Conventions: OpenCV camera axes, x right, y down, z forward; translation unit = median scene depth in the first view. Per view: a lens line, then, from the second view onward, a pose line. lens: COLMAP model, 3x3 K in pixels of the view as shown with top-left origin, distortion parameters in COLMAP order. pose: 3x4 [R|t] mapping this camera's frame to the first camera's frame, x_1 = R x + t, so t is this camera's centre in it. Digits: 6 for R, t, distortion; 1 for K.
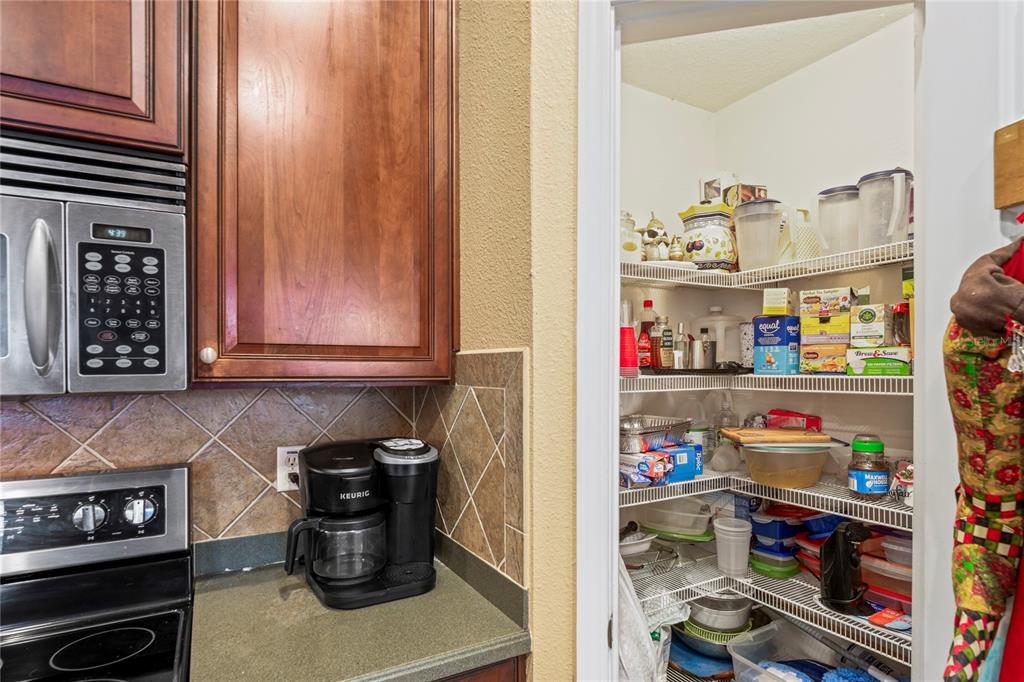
lens RADIAL K [[535.3, 0, 502.6], [0, 535.3, 363.9], [0, 0, 1]] dist [-0.002155, 0.001223]
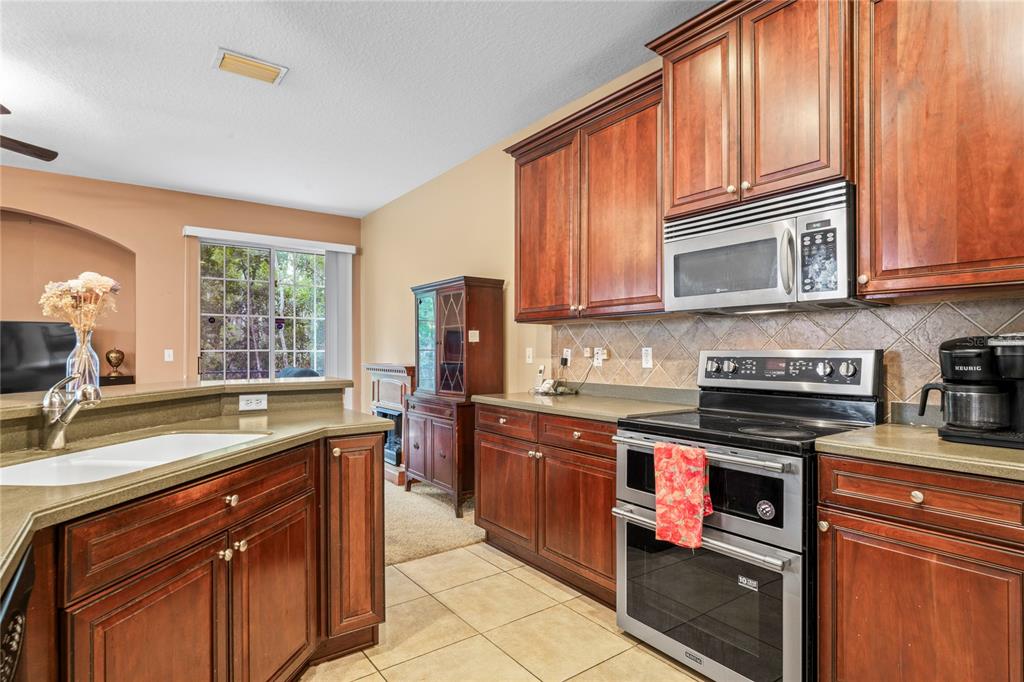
lens RADIAL K [[535.3, 0, 509.1], [0, 535.3, 349.8], [0, 0, 1]] dist [-0.002155, 0.001223]
pose [[0.145696, -0.001272, -0.989329, 1.117125], [0.009463, 0.999955, 0.000108, 0.220828], [0.989284, -0.009378, 0.145702, -0.485106]]
